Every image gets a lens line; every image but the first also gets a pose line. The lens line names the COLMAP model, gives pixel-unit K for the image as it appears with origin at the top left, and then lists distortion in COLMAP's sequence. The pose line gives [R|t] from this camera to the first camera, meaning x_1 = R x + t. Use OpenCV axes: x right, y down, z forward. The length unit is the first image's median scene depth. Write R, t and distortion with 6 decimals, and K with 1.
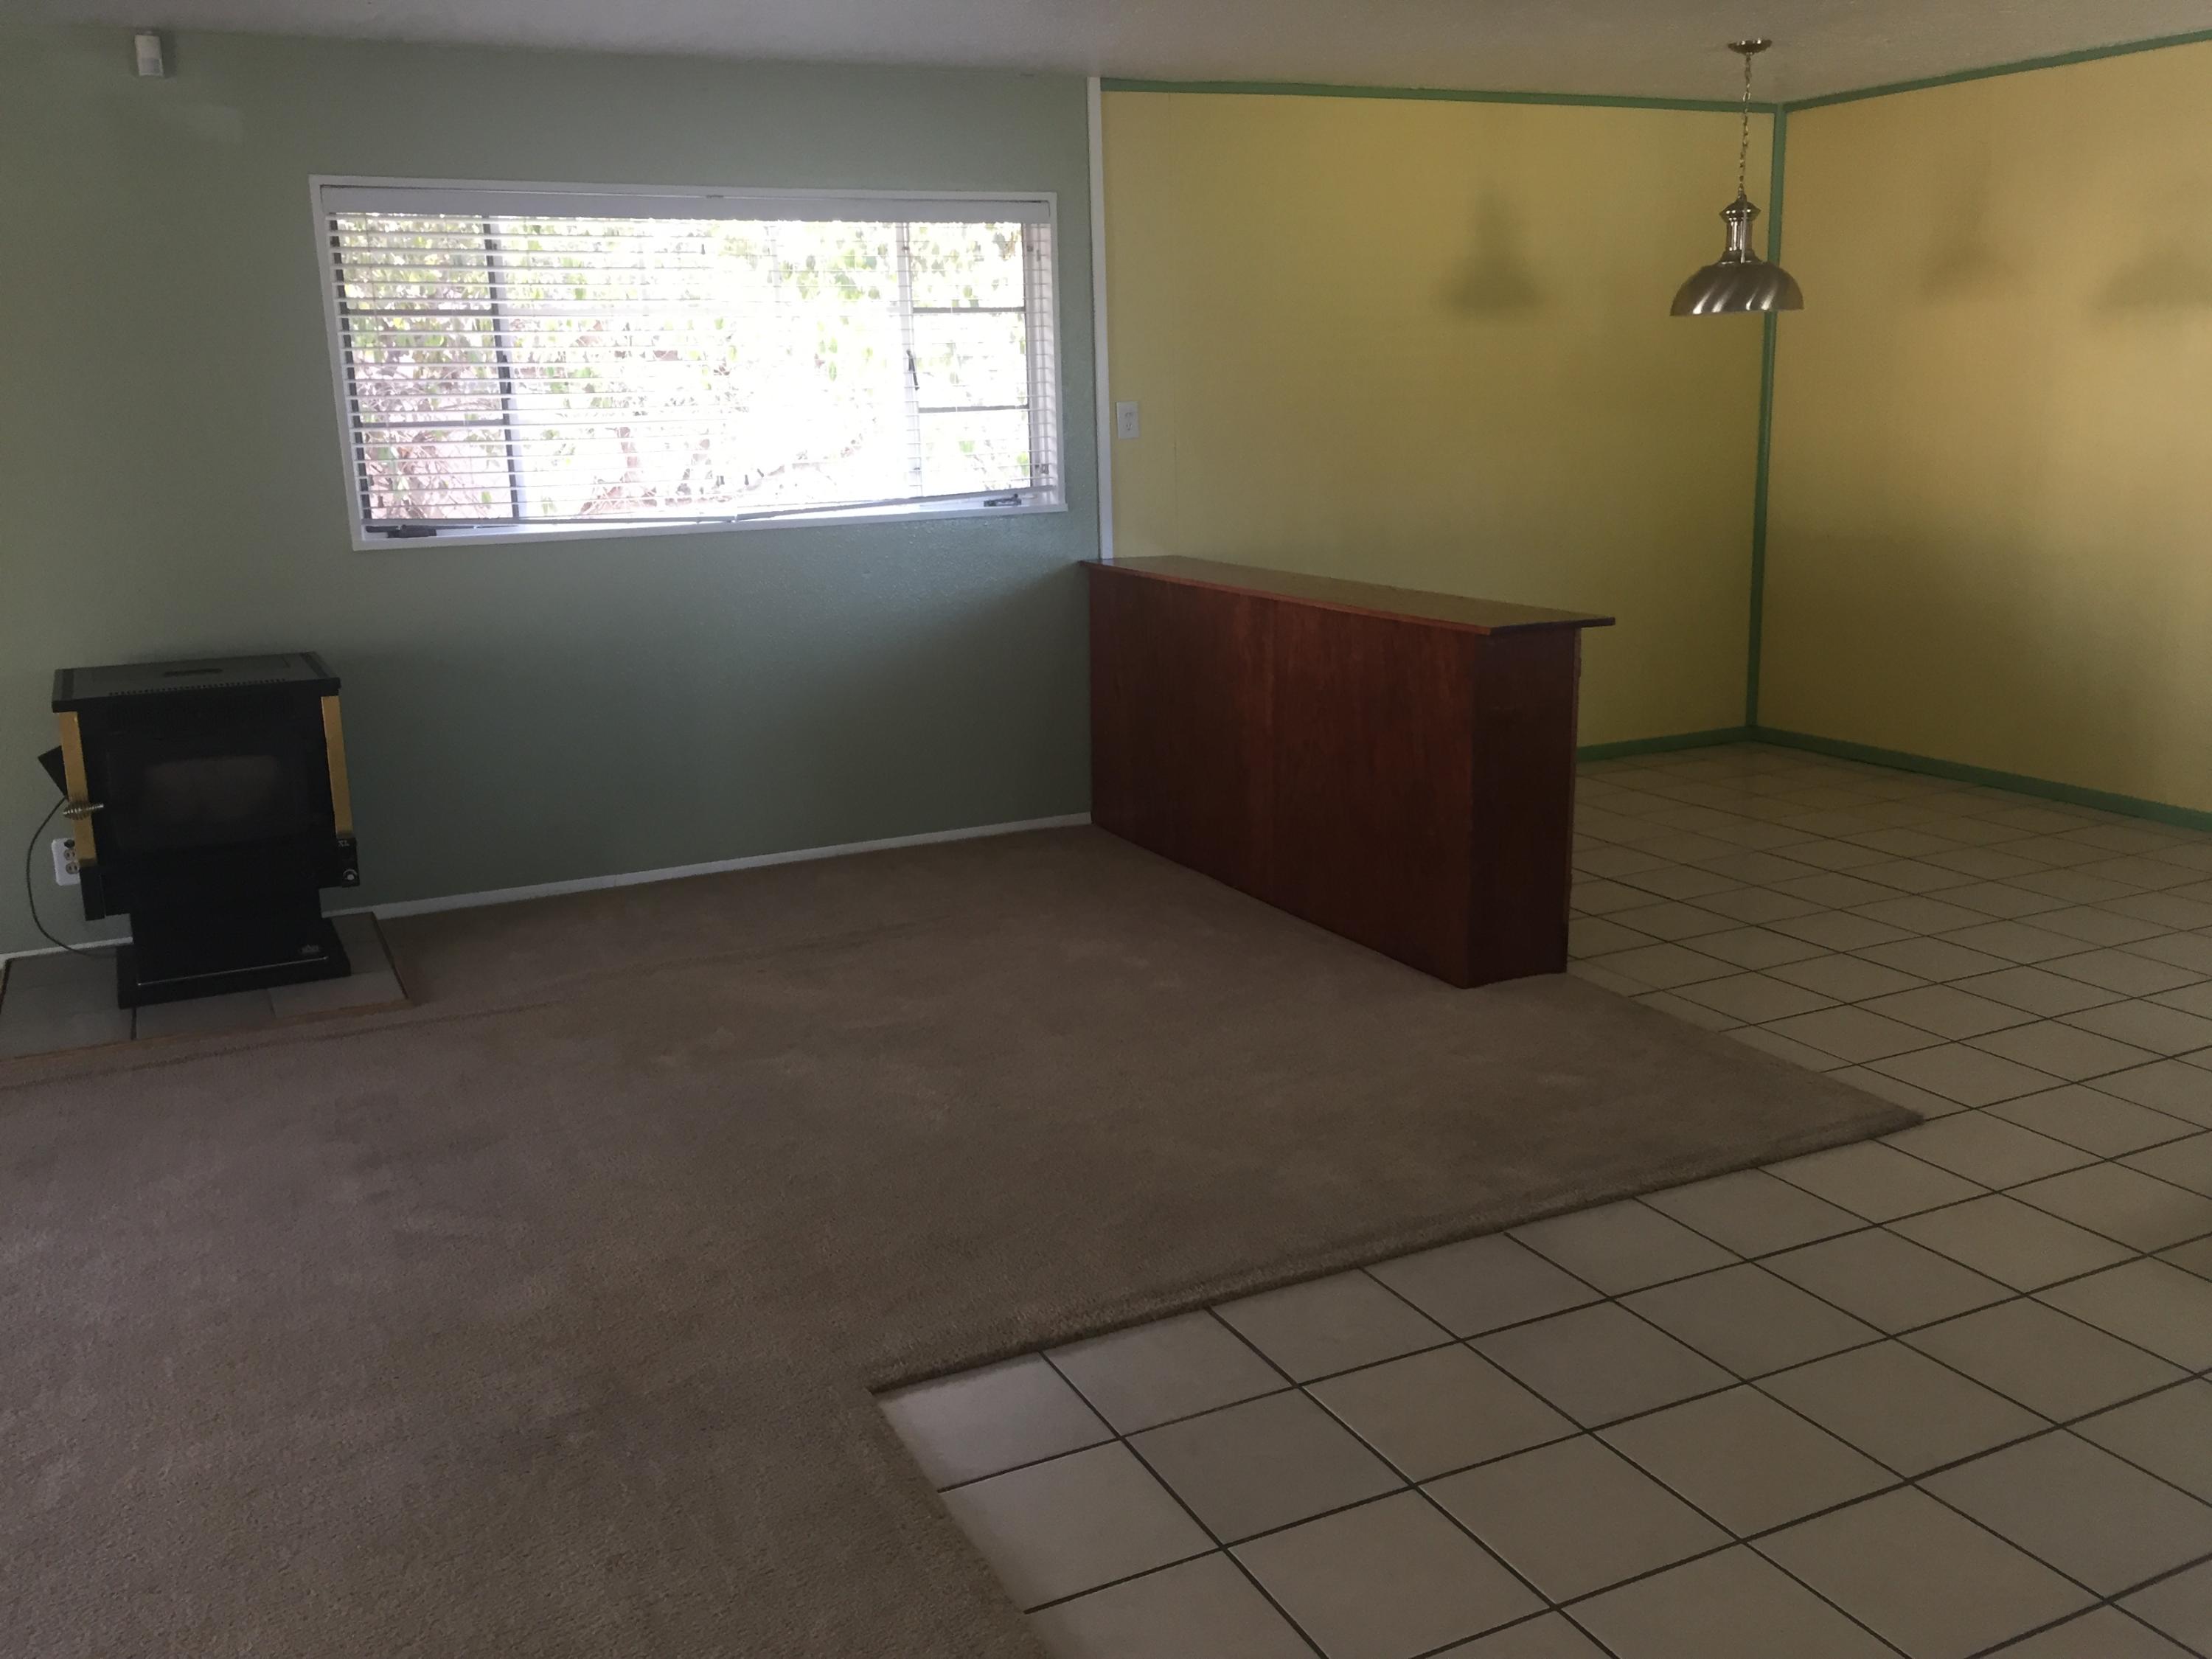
lens RADIAL K [[1942.1, 0, 1106.0], [0, 1942.1, 829.5], [0, 0, 1]] dist [0.116939, -0.125050]
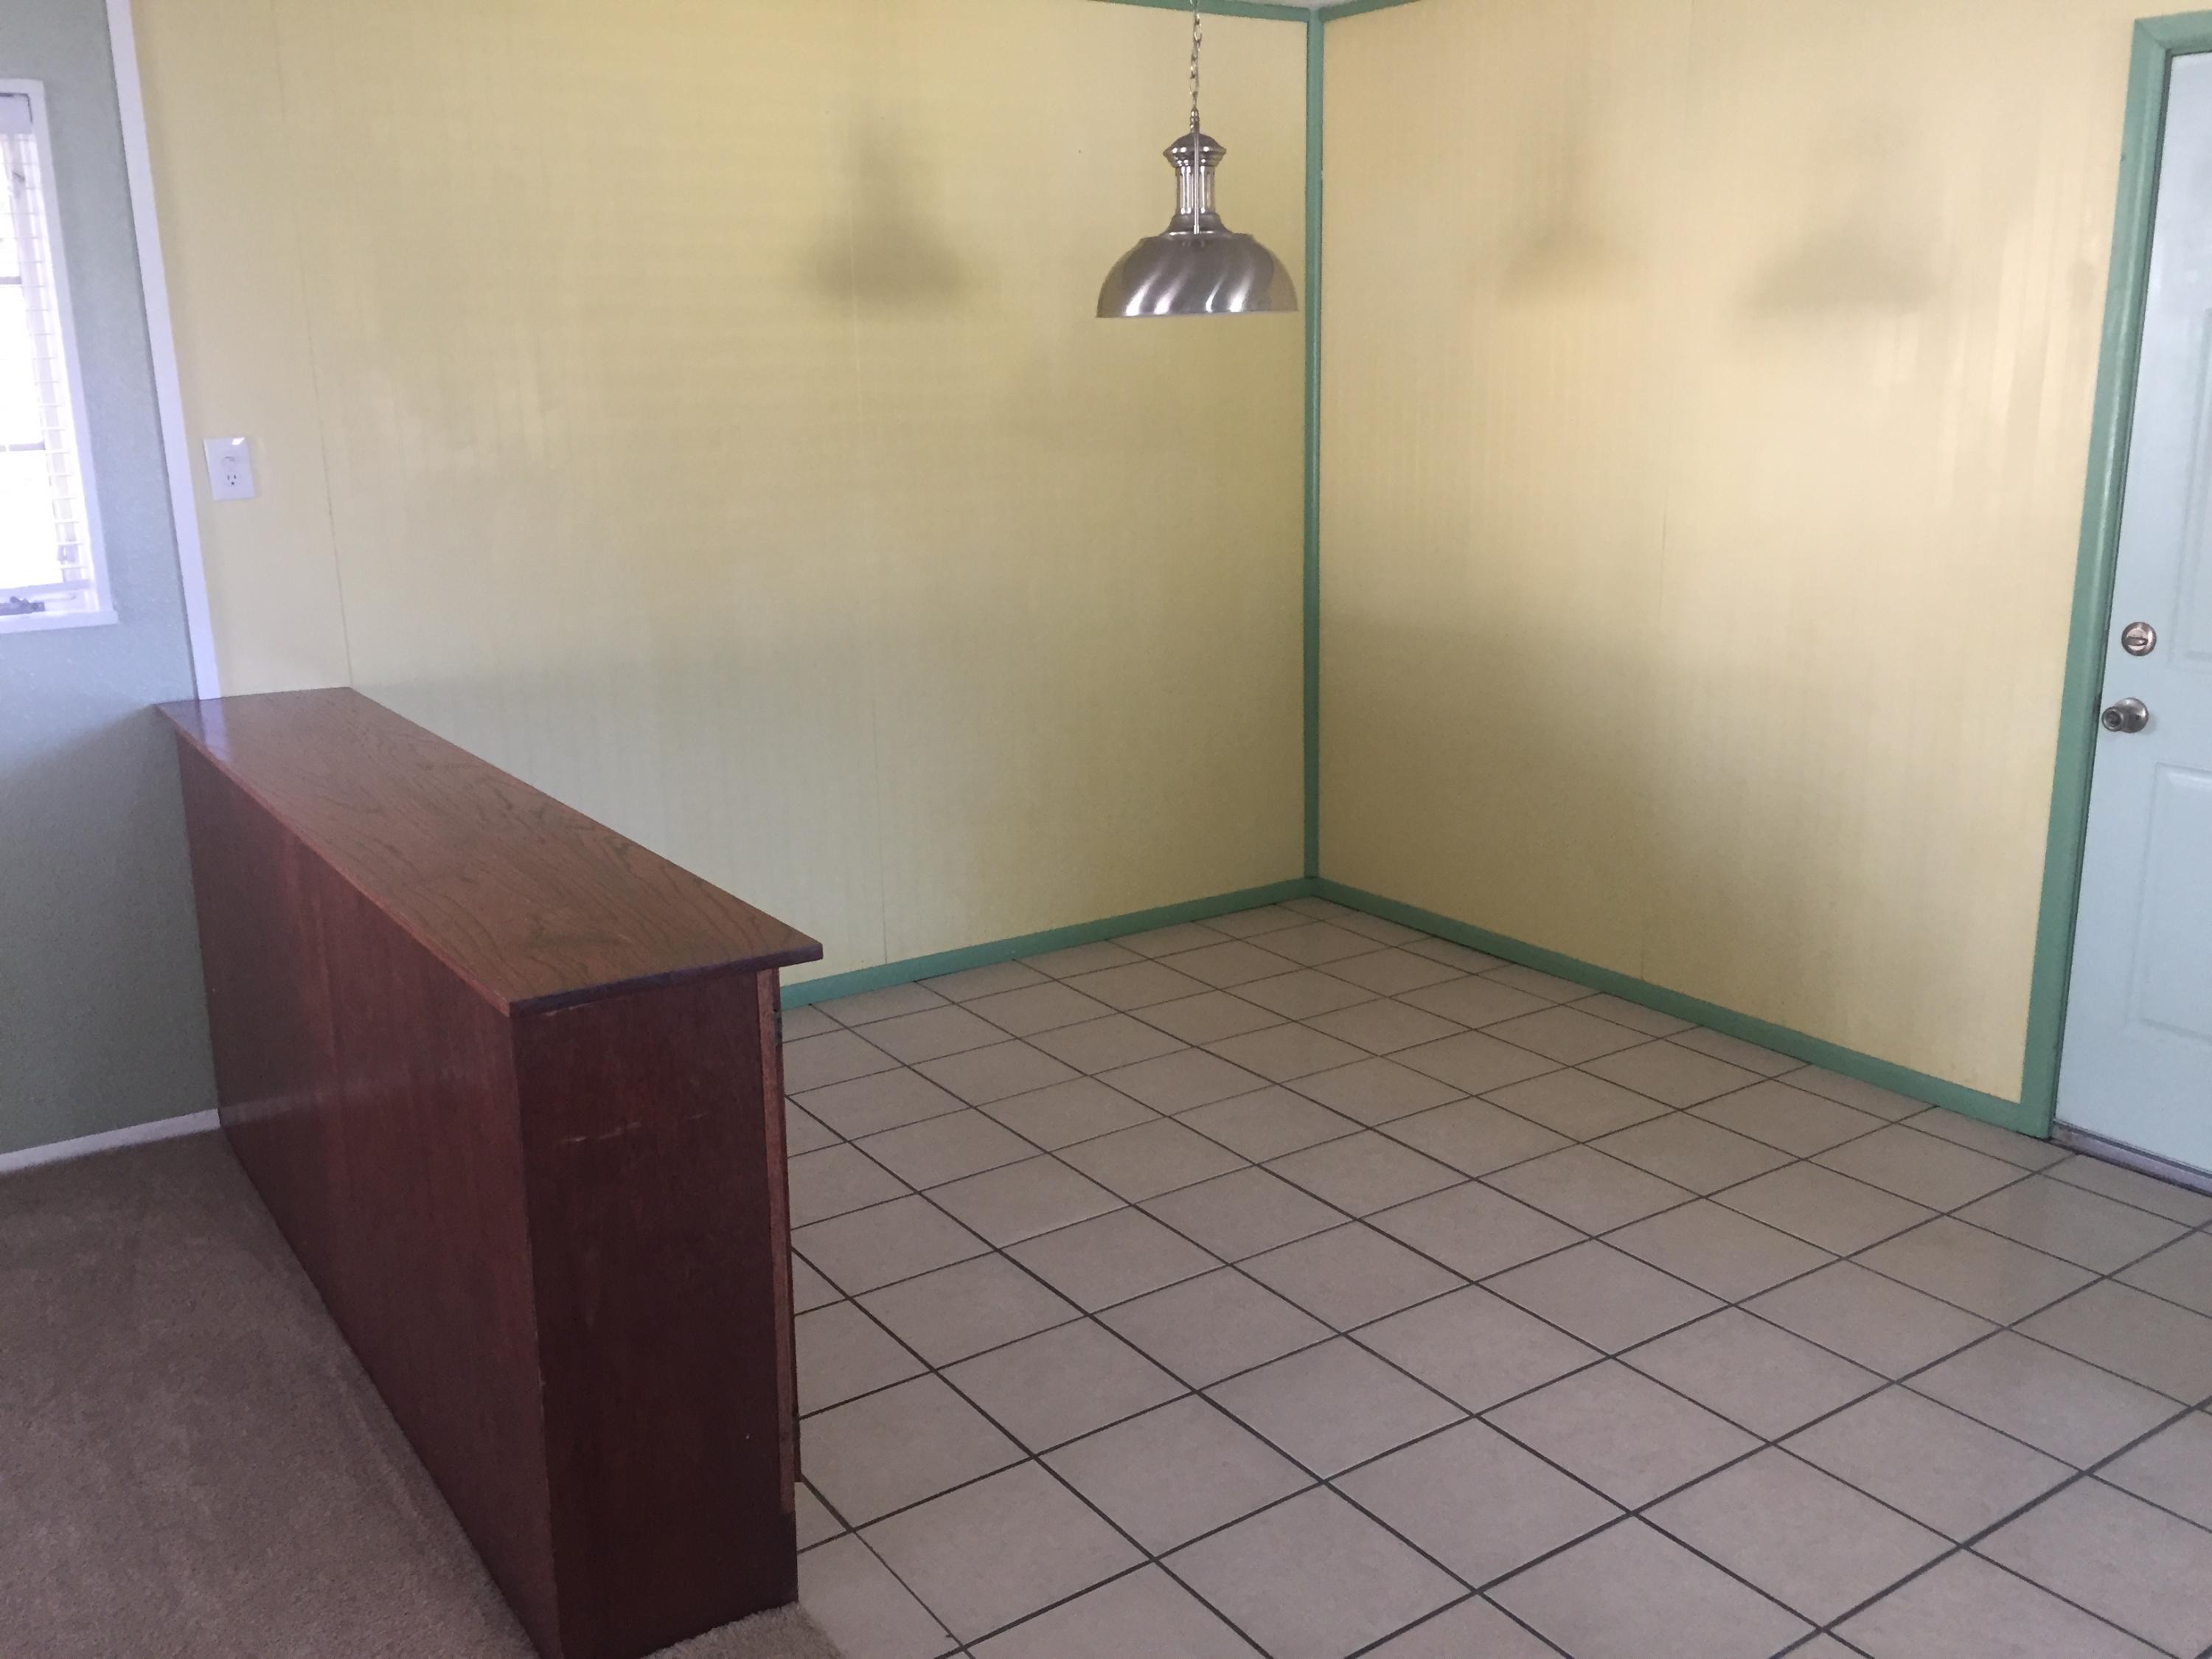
lens RADIAL K [[1893.3, 0, 1115.3], [0, 1893.3, 836.7], [0, 0, 1]] dist [0.087796, -0.121822]
pose [[0.990582, -0.025375, 0.134547, 0.198598], [0.021900, 0.999389, 0.027246, -0.108587], [-0.135156, -0.024043, 0.990533, 0.384371]]
